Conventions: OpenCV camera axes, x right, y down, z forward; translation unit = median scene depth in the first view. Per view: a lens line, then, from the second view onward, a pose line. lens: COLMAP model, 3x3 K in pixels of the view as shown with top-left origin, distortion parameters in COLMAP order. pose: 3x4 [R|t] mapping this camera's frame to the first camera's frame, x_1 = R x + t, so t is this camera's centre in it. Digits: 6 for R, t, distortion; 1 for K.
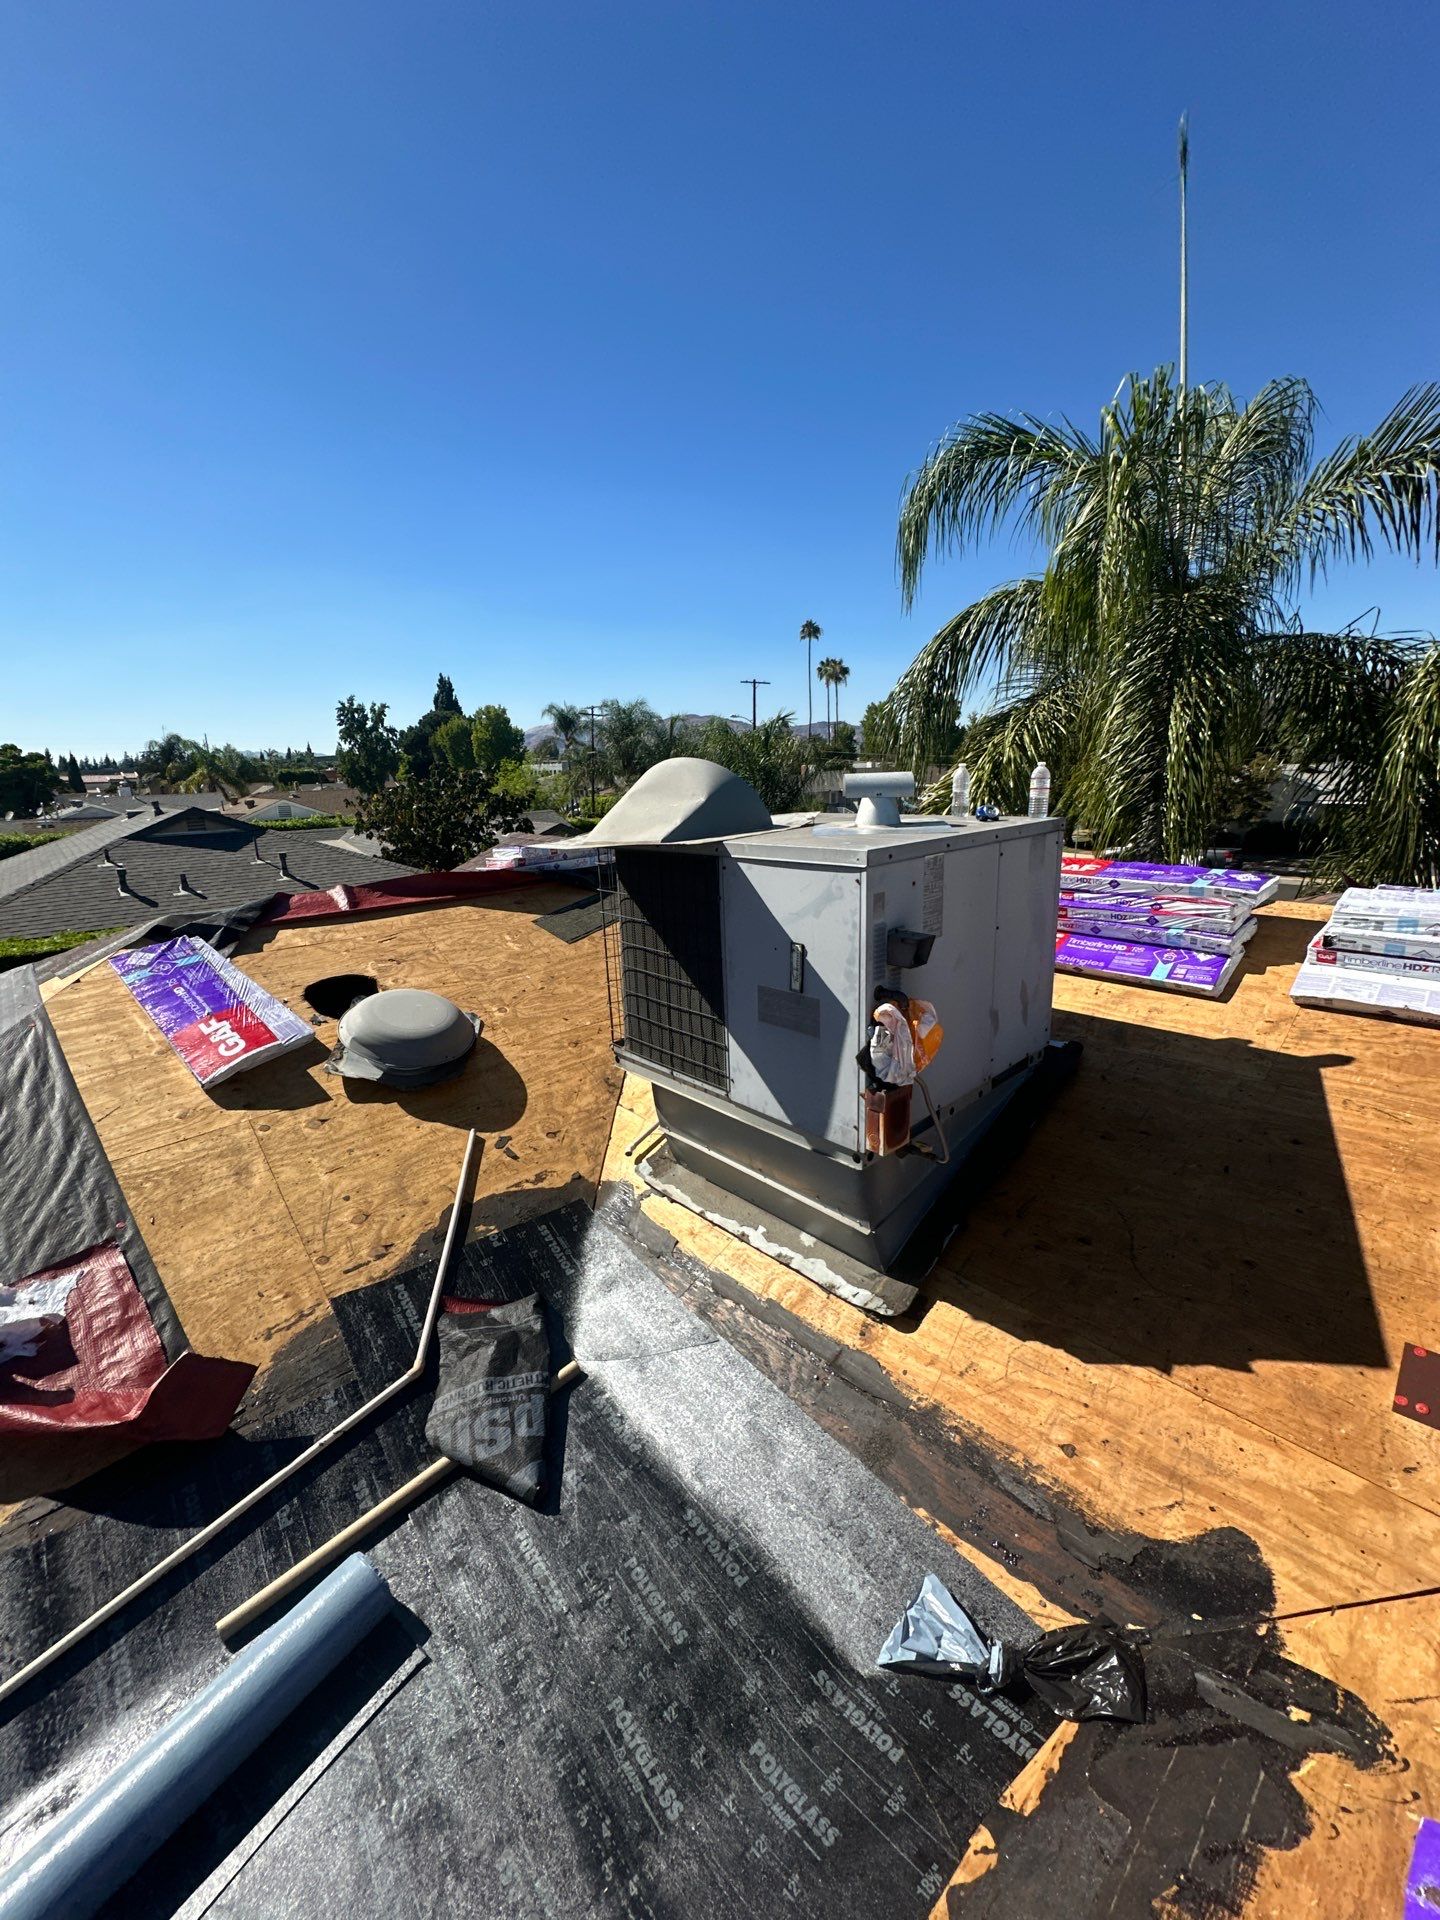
lens RADIAL K [[767.5, 0, 713.2], [0, 767.5, 956.2], [0, 0, 1]] dist [-0.005014, 0.000986]
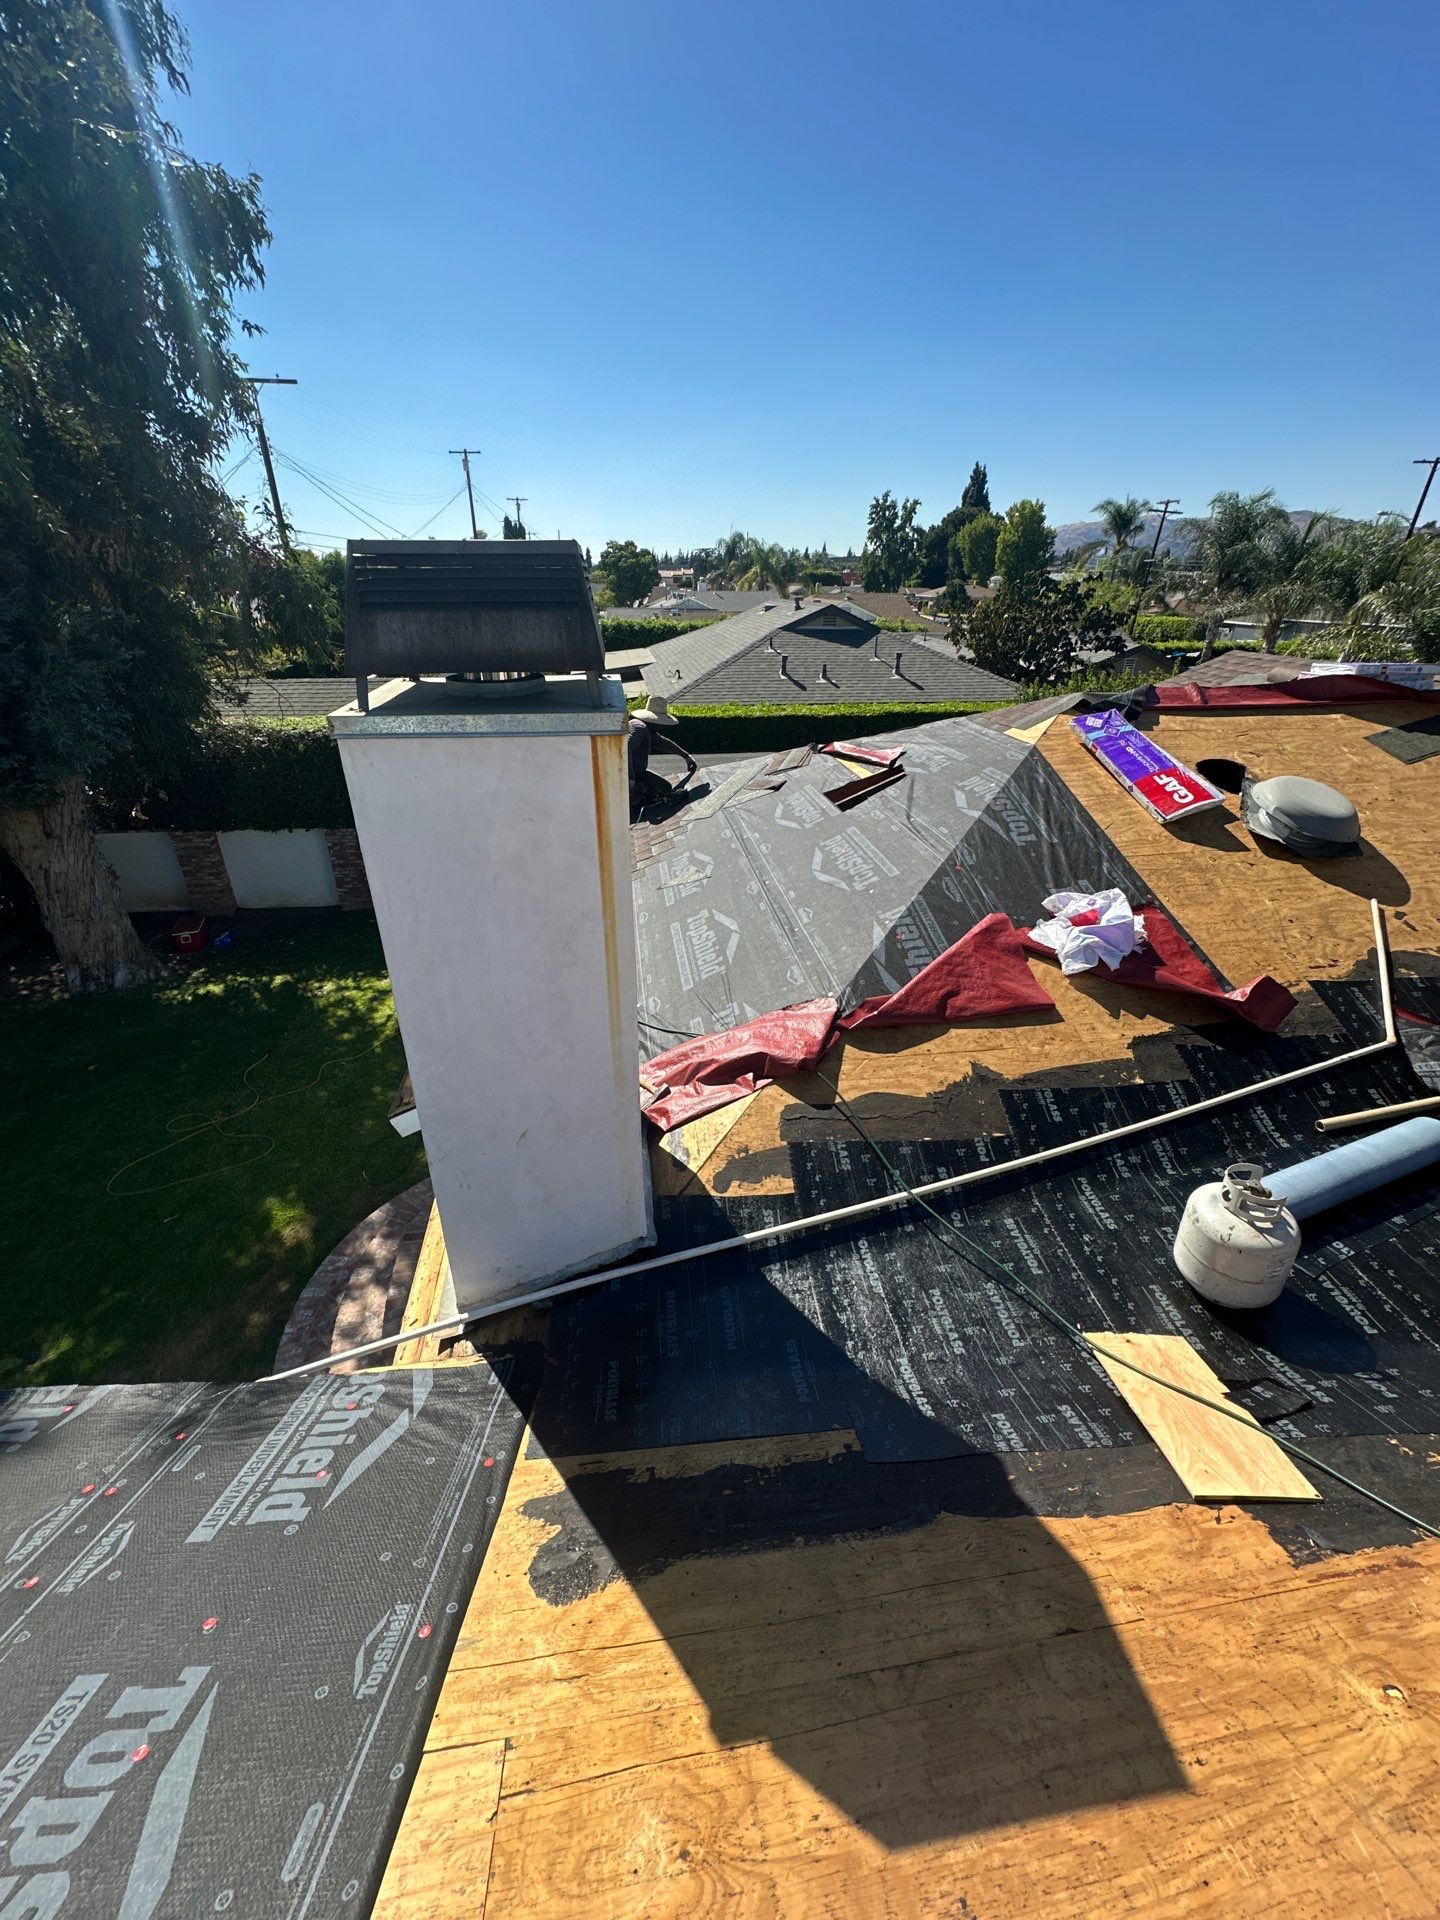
lens RADIAL K [[767.5, 0, 718.1], [0, 767.5, 956.1], [0, 0, 1]] dist [-0.005014, 0.000986]
pose [[0.829705, 0.274898, -0.485820, -0.569025], [-0.161759, 0.951393, 0.262080, 0.162912], [0.534251, -0.138863, 0.833842, -0.596528]]
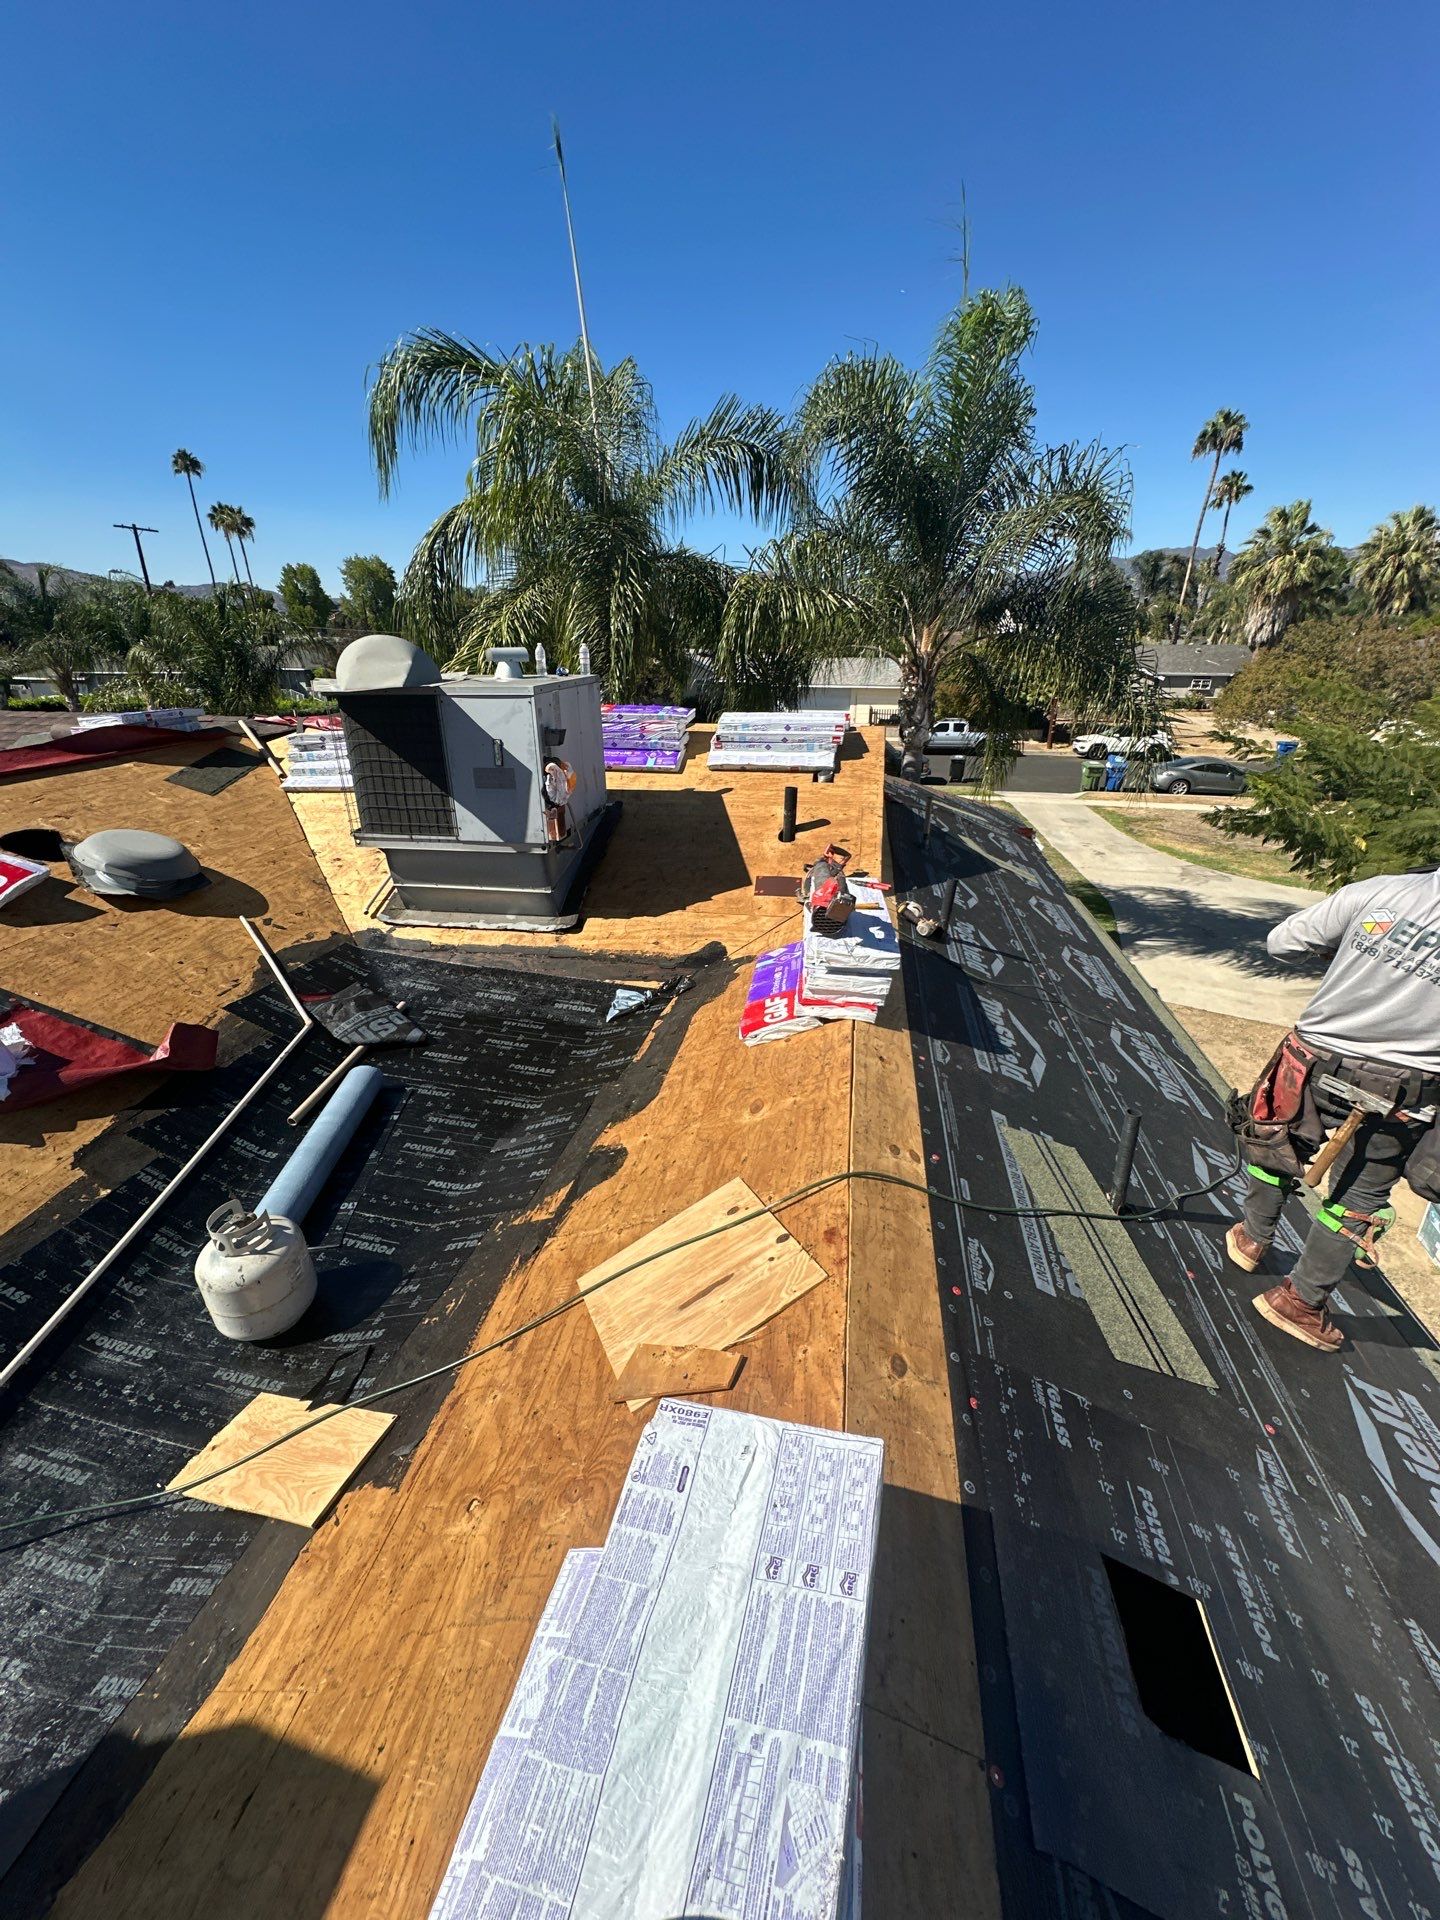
lens RADIAL K [[767.5, 0, 722.3], [0, 767.5, 953.5], [0, 0, 1]] dist [-0.005014, 0.000986]
pose [[0.783725, -0.209990, 0.584533, -0.456410], [0.126238, 0.975325, 0.181124, 0.153384], [-0.608144, -0.068162, 0.790895, -0.600601]]
